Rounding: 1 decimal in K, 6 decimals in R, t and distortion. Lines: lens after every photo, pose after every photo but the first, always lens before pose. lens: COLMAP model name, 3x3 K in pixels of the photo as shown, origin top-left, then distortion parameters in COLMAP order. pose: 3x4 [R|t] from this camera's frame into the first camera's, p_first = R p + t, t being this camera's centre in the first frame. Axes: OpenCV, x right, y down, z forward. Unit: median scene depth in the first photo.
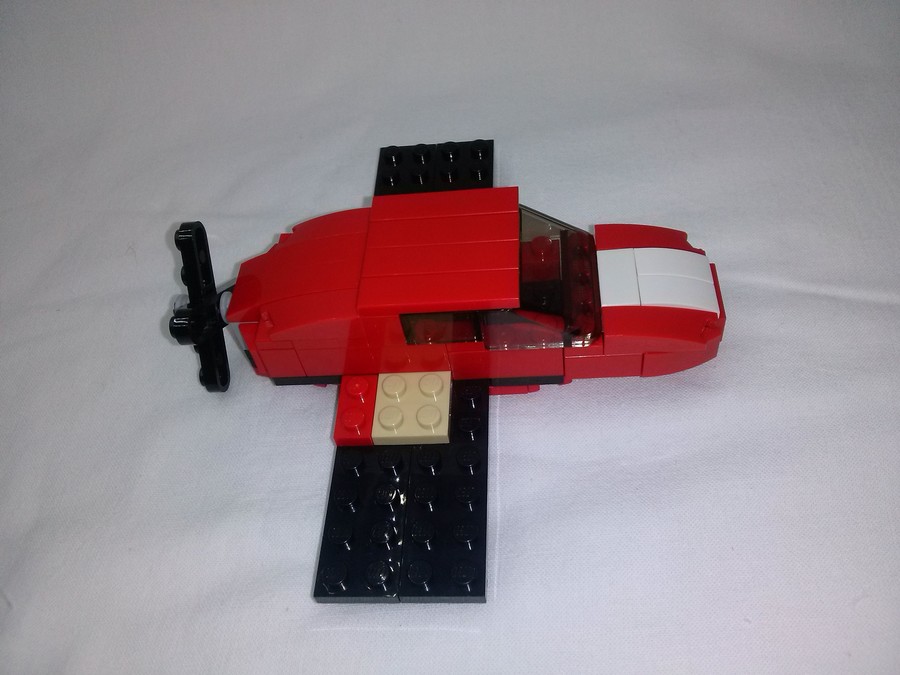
lens RADIAL K [[766.3, 0, 461.3], [0, 766.3, 349.6], [0, 0, 1]] dist [0.105124, -0.006416]
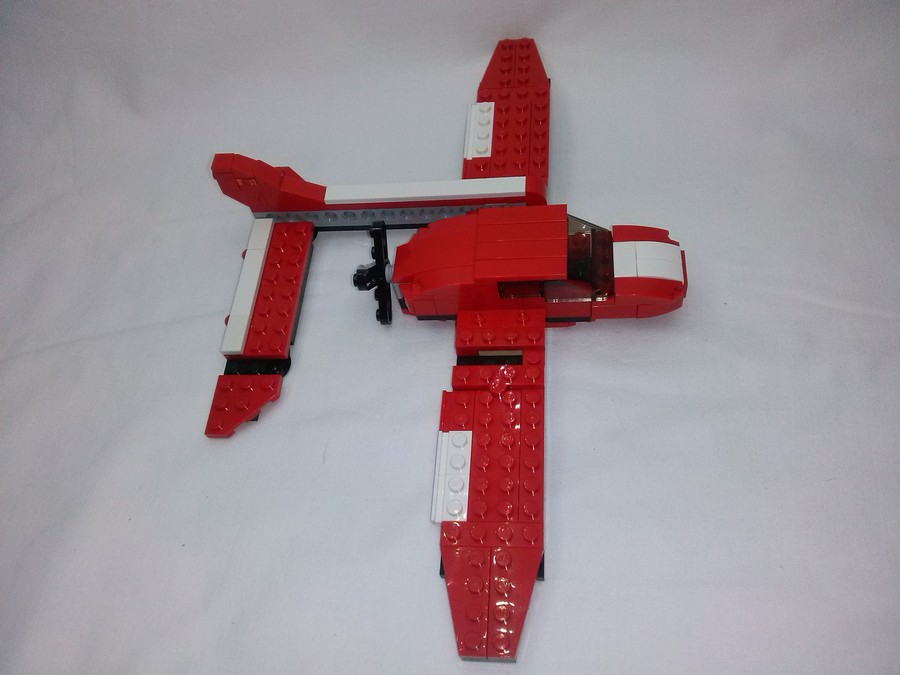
lens RADIAL K [[766.3, 0, 461.3], [0, 766.3, 349.6], [0, 0, 1]] dist [0.105124, -0.006416]
pose [[0.999283, 0.015431, -0.034588, -0.092180], [-0.012361, 0.996107, 0.087281, -0.039176], [0.035800, -0.086791, 0.995583, -0.702274]]
